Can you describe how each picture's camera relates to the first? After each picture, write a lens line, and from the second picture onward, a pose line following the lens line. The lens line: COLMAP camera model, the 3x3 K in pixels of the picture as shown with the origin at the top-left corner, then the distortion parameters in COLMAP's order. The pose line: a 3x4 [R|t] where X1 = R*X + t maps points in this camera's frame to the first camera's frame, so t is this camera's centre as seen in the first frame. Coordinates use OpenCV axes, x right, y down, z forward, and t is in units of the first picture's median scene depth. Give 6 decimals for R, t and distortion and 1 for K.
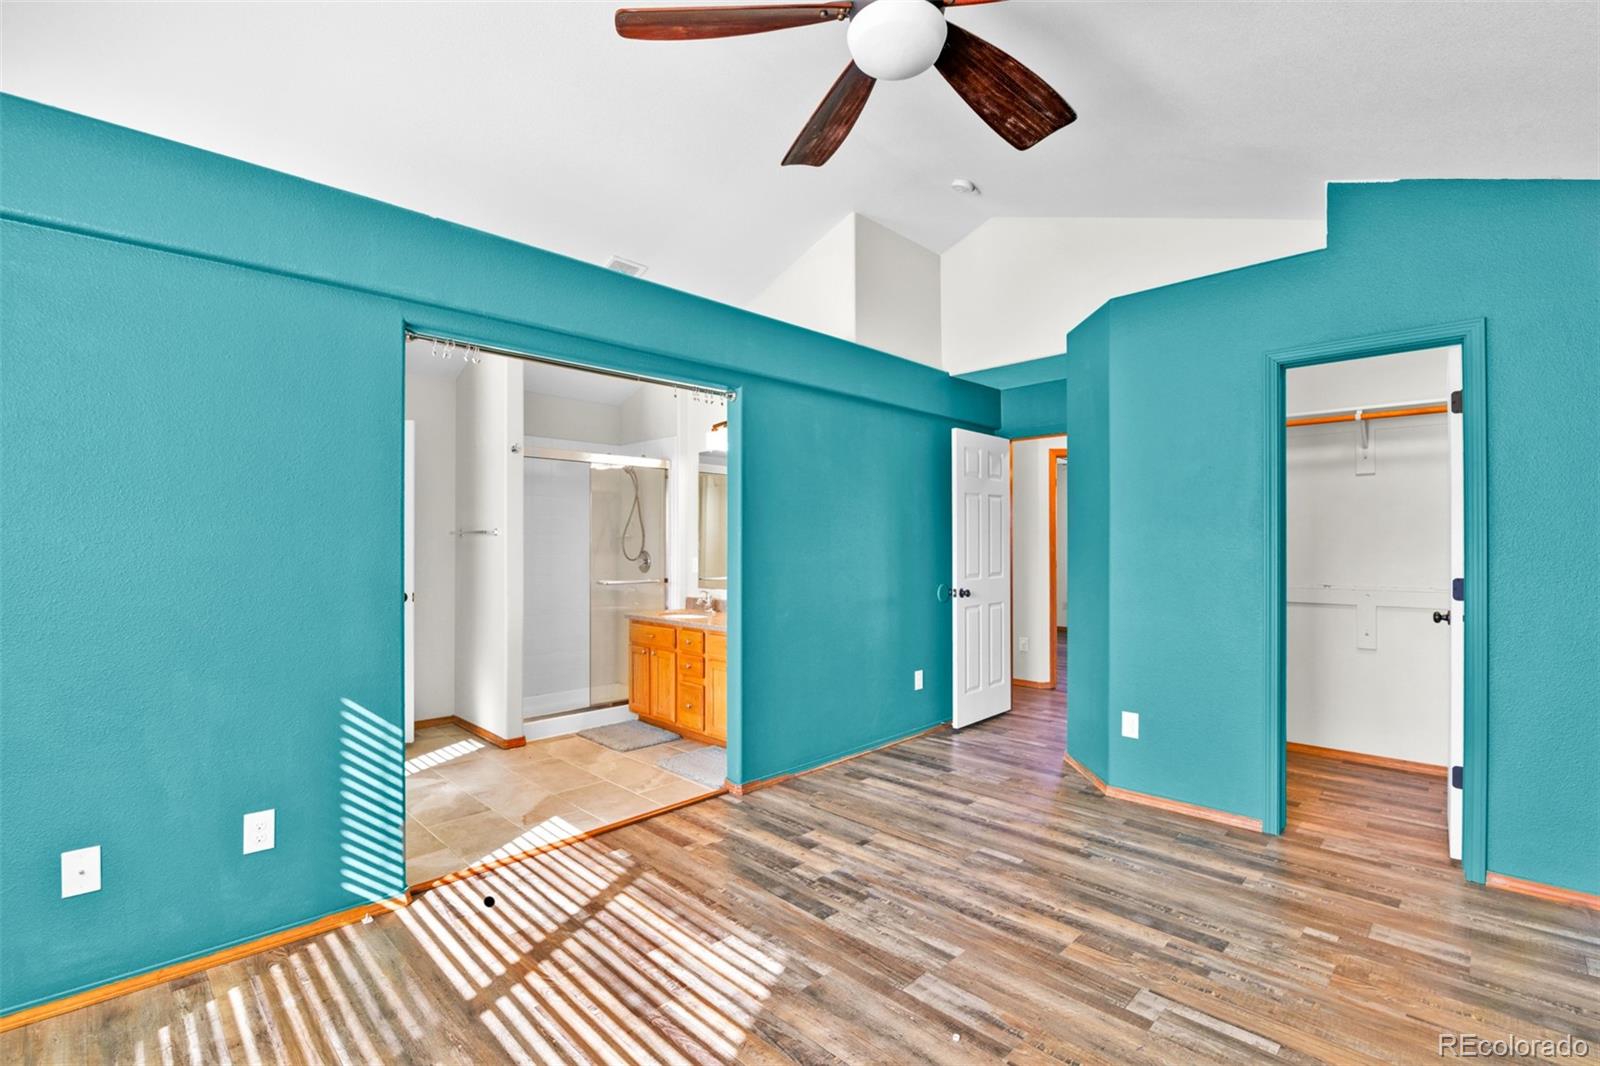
lens RADIAL K [[763.2, 0, 801.0], [0, 763.2, 541.8], [0, 0, 1]] dist [0.001085, -0.013598]
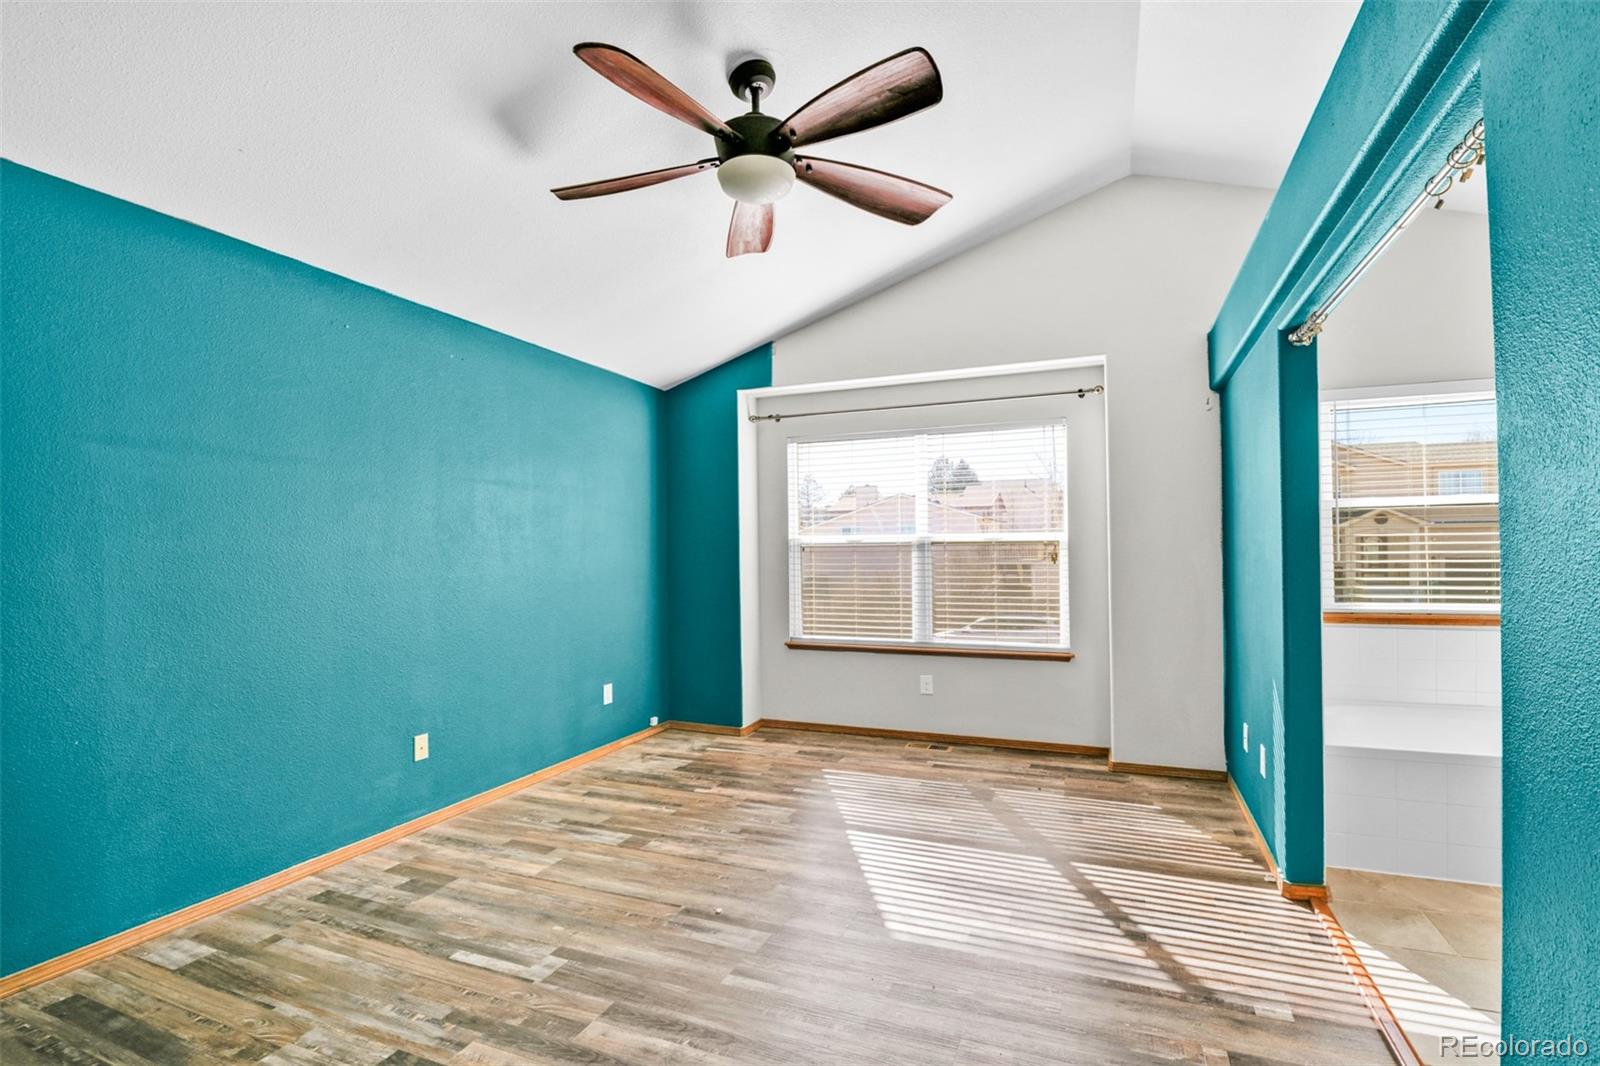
lens RADIAL K [[763.2, 0, 801.0], [0, 763.2, 541.8], [0, 0, 1]] dist [0.001085, -0.013598]
pose [[-0.929365, 0.004487, -0.369136, 0.453168], [0.011383, 0.999799, -0.016505, 0.041394], [0.368988, -0.019541, -0.929229, 1.867253]]
